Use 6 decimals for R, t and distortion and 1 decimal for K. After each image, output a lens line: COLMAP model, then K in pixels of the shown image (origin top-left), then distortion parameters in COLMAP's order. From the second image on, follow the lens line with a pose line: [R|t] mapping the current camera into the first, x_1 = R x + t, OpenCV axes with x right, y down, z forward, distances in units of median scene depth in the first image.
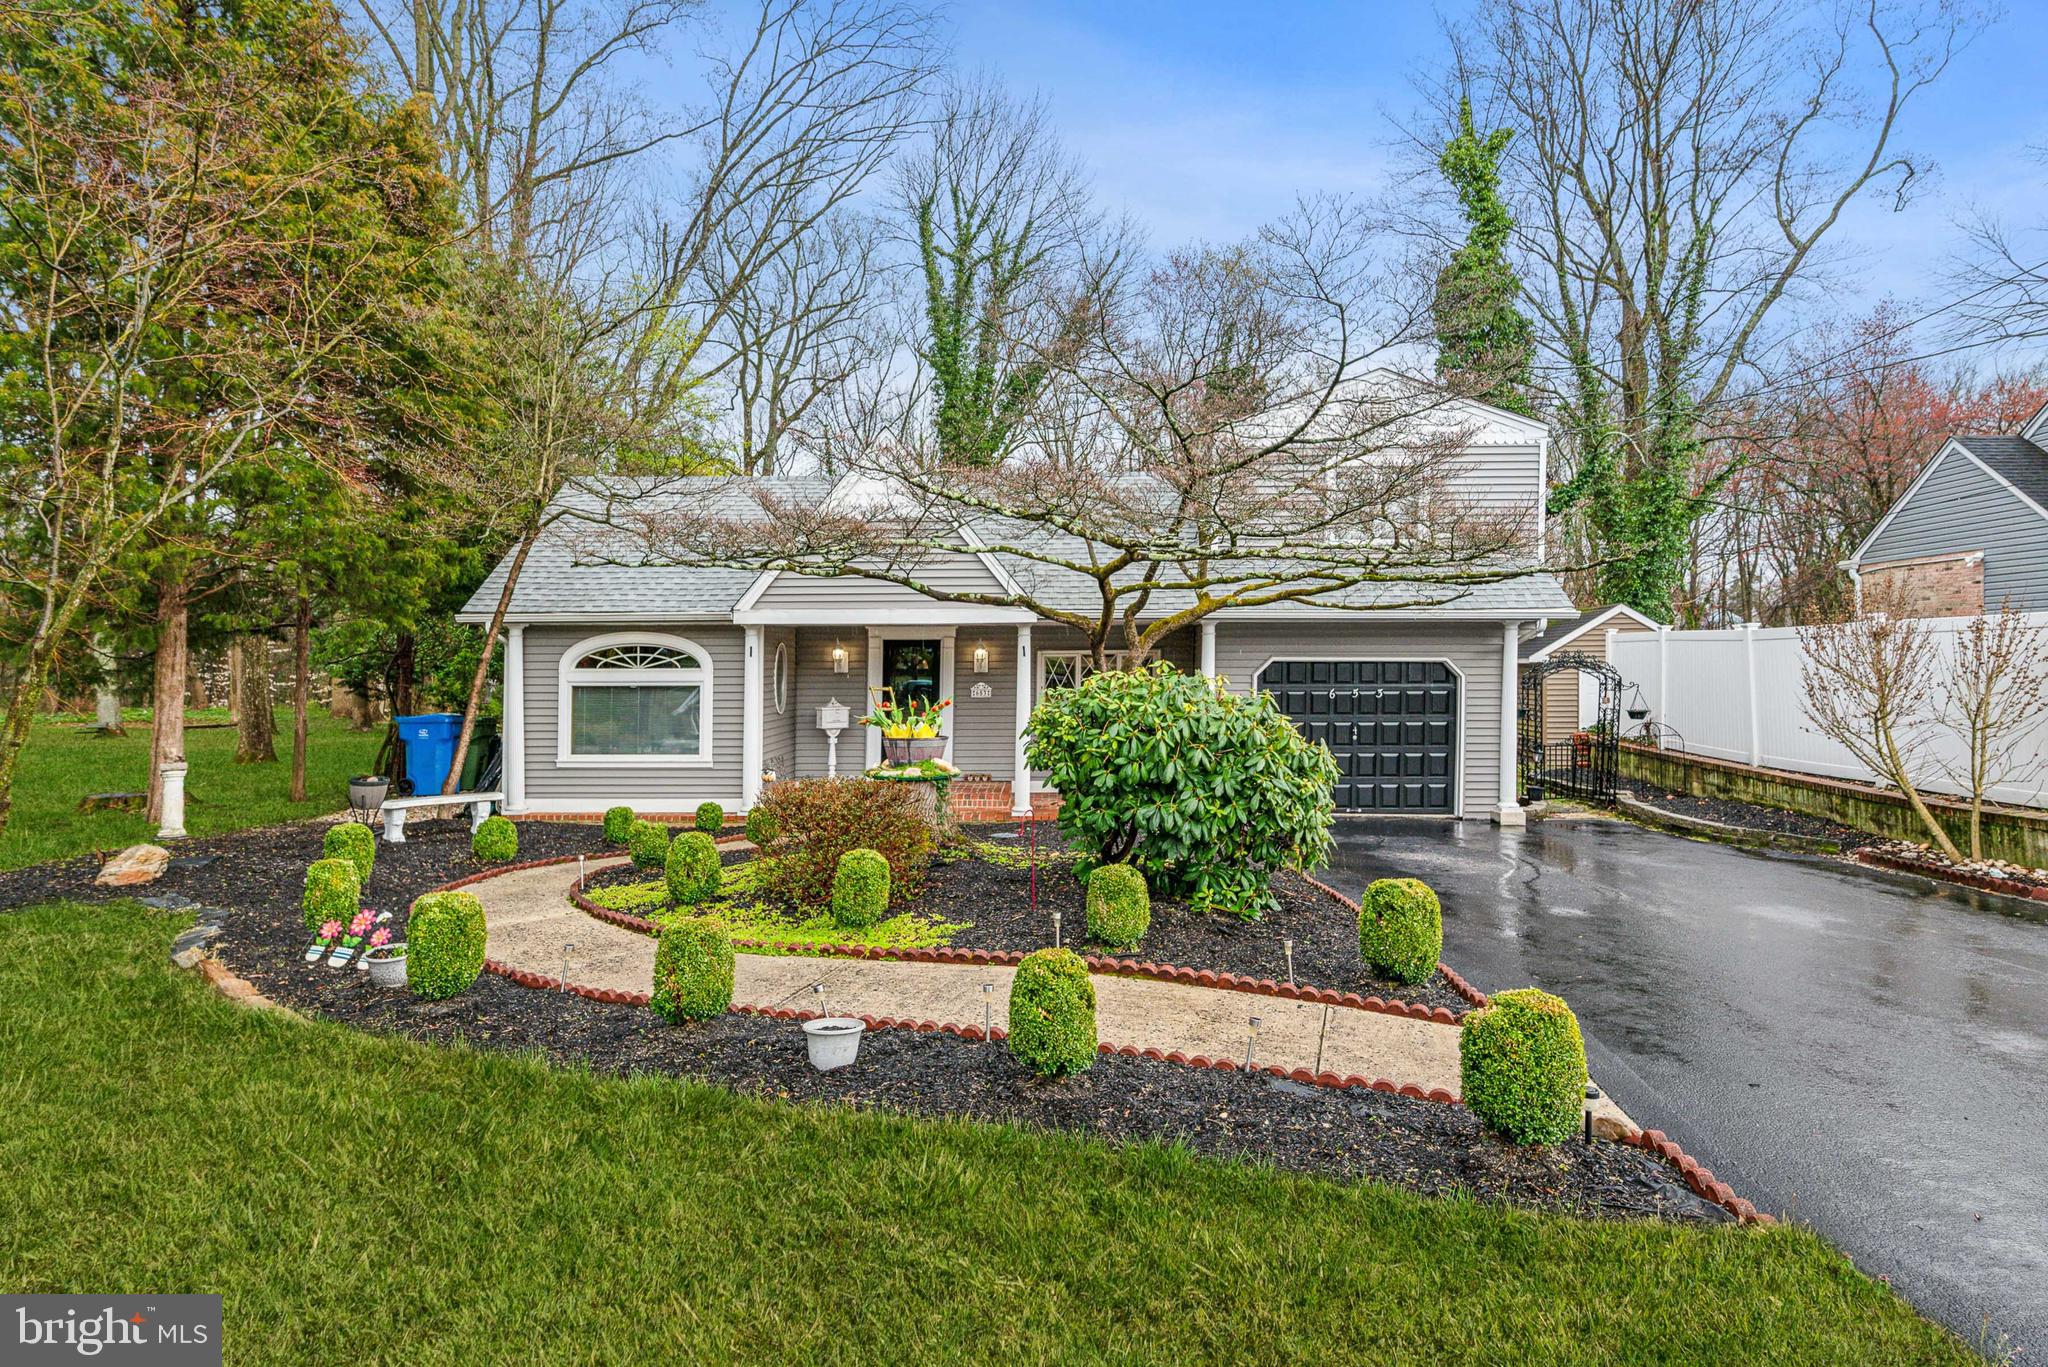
lens RADIAL K [[1007.7, 0, 1024.0], [0, 1007.7, 683.5], [0, 0, 1]] dist [0.000171, -0.000009]
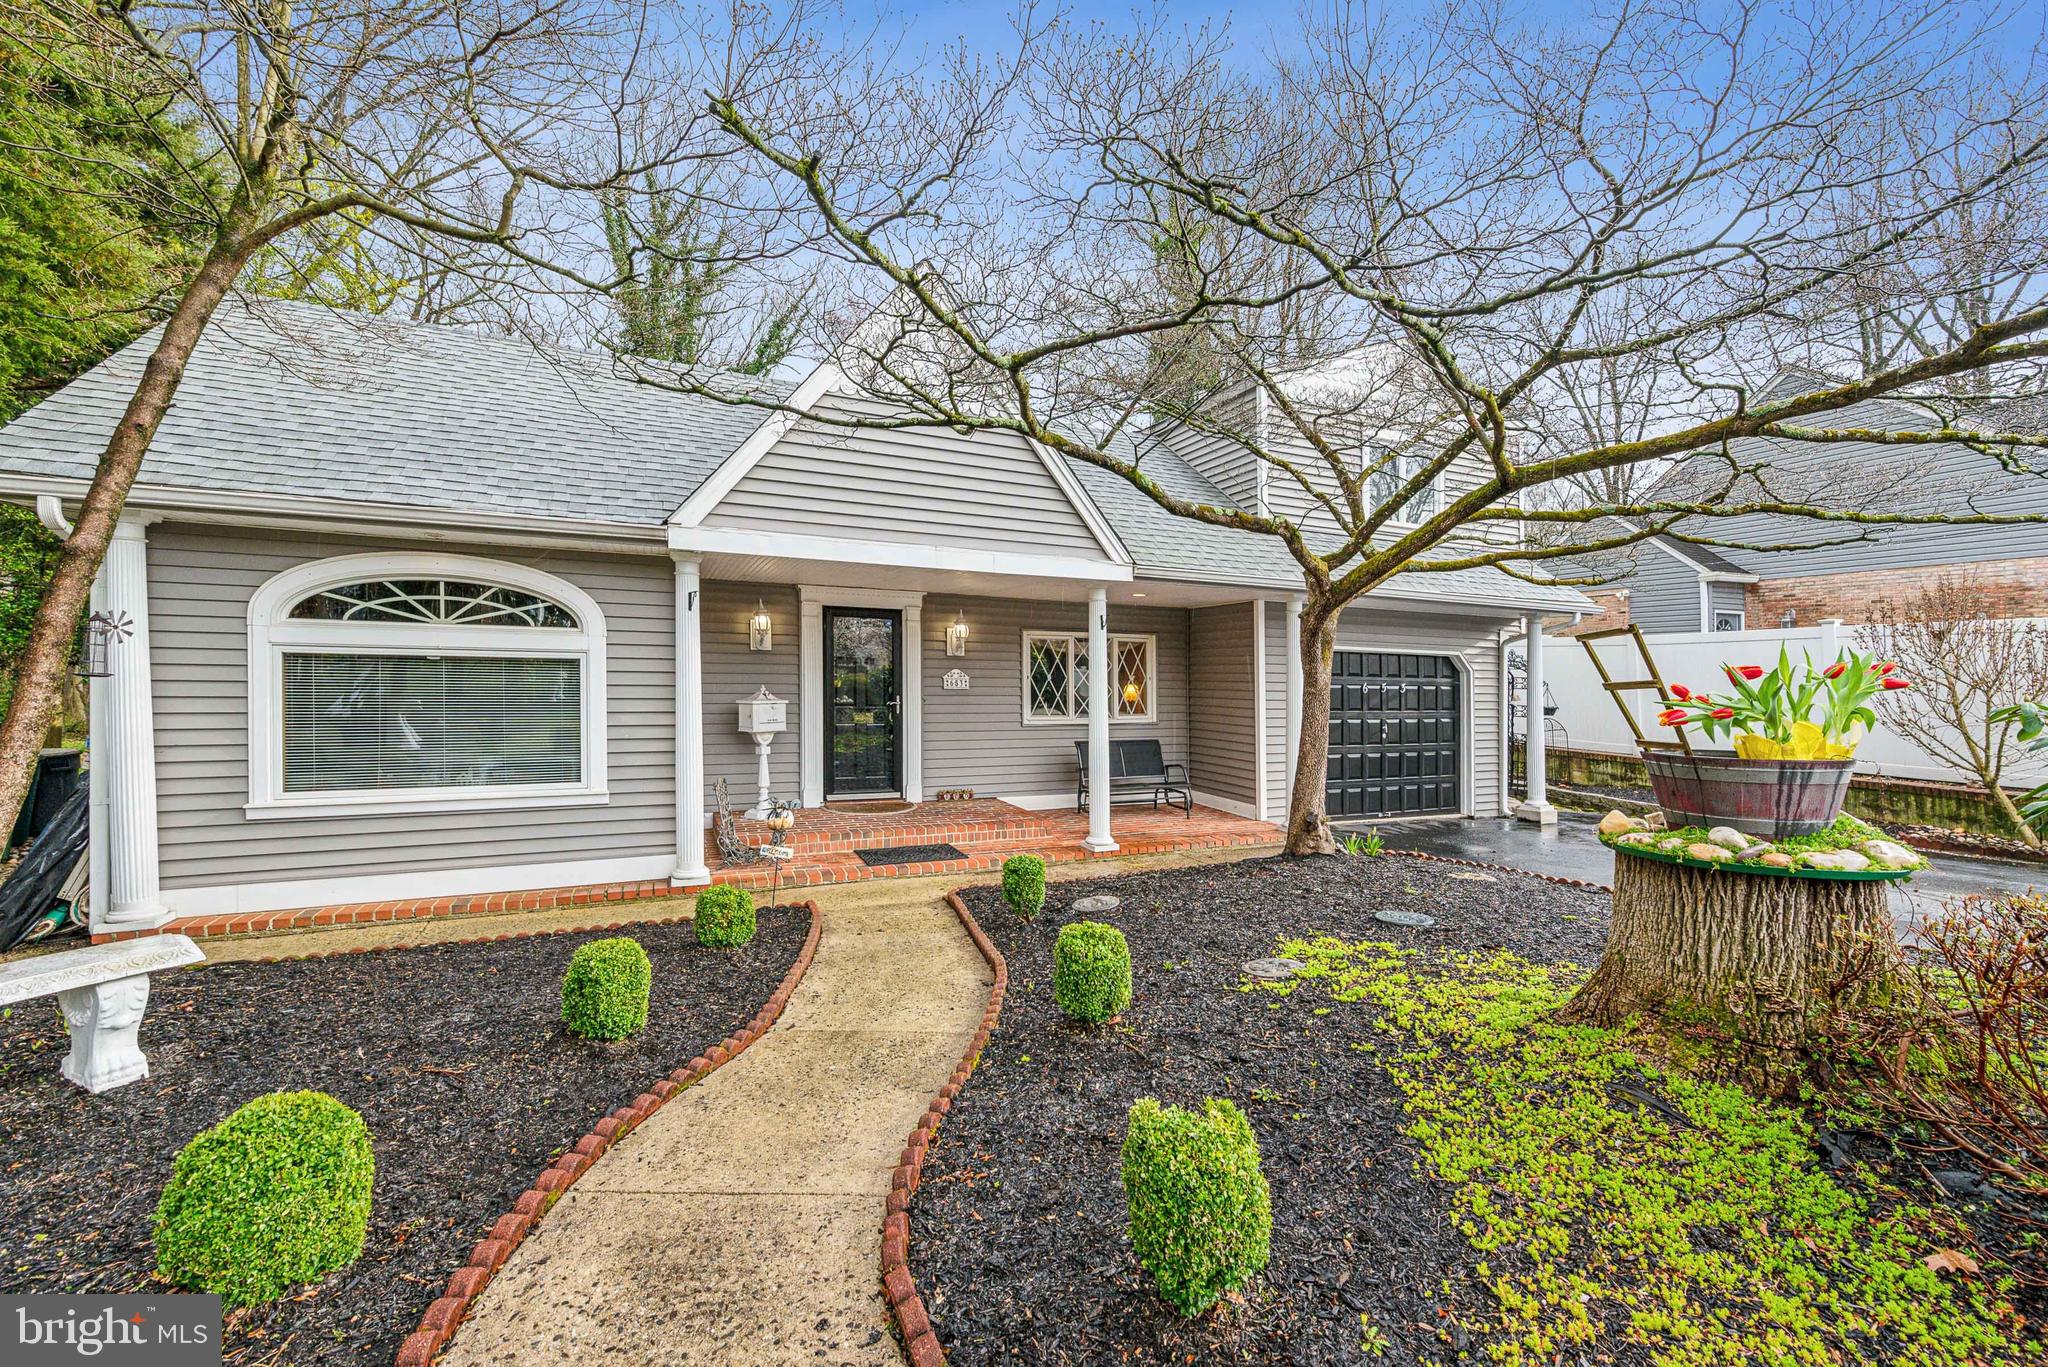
lens RADIAL K [[814.3, 0, 1024.2], [0, 814.3, 718.2], [0, 0, 1]] dist [-0.000598, -0.000183]
pose [[0.902637, -0.003874, 0.430385, -0.290609], [-0.010622, 0.999454, 0.031272, 0.018181], [-0.430272, -0.032799, 0.902103, 0.479833]]
